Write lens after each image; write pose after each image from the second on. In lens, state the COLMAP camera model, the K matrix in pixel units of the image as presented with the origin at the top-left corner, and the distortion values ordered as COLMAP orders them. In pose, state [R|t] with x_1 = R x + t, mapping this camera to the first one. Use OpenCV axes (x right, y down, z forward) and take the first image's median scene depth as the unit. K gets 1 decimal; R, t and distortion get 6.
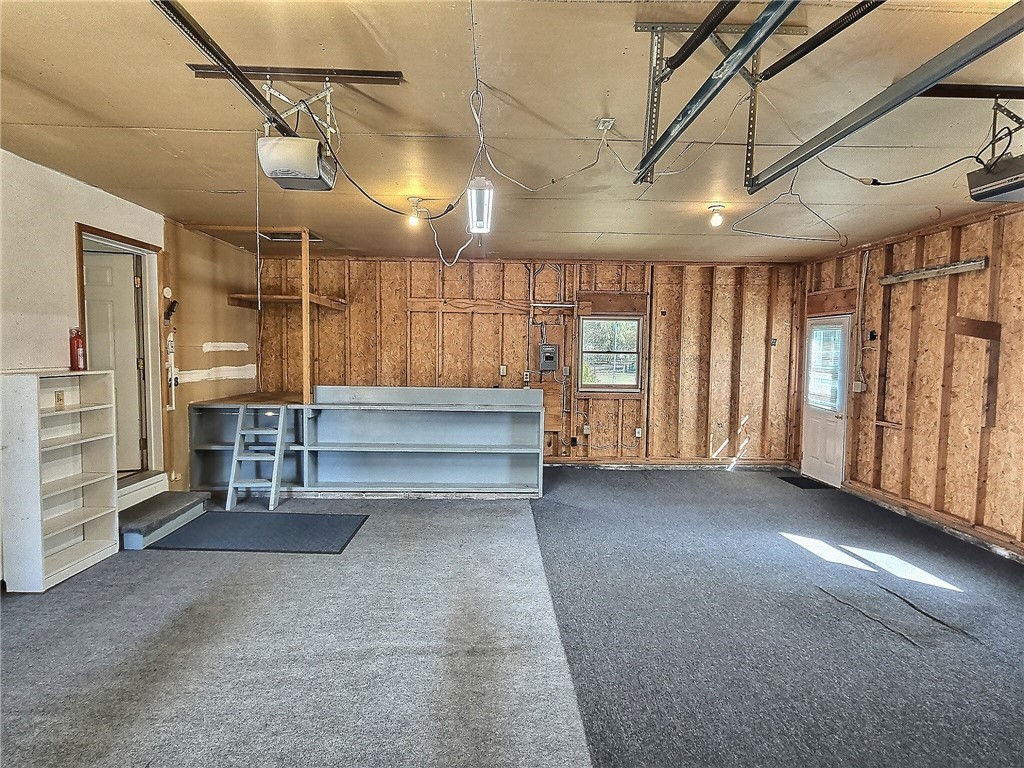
lens RADIAL K [[540.5, 0, 509.5], [0, 540.5, 382.2], [0, 0, 1]] dist [0.000577, -0.000559]
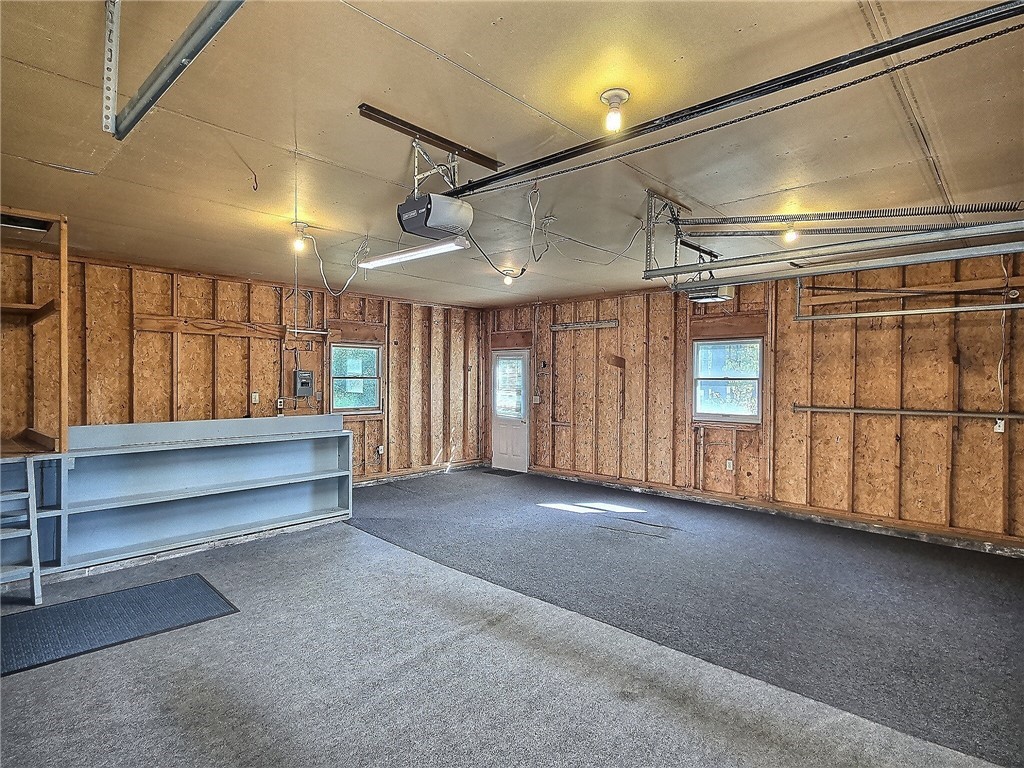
lens RADIAL K [[540.5, 0, 504.8], [0, 540.5, 385.4], [0, 0, 1]] dist [0.000577, -0.000559]
pose [[0.701819, -0.020766, 0.712052, -0.455855], [0.047323, 0.998726, -0.017517, -0.008862], [-0.710782, 0.045990, 0.701908, 0.045661]]
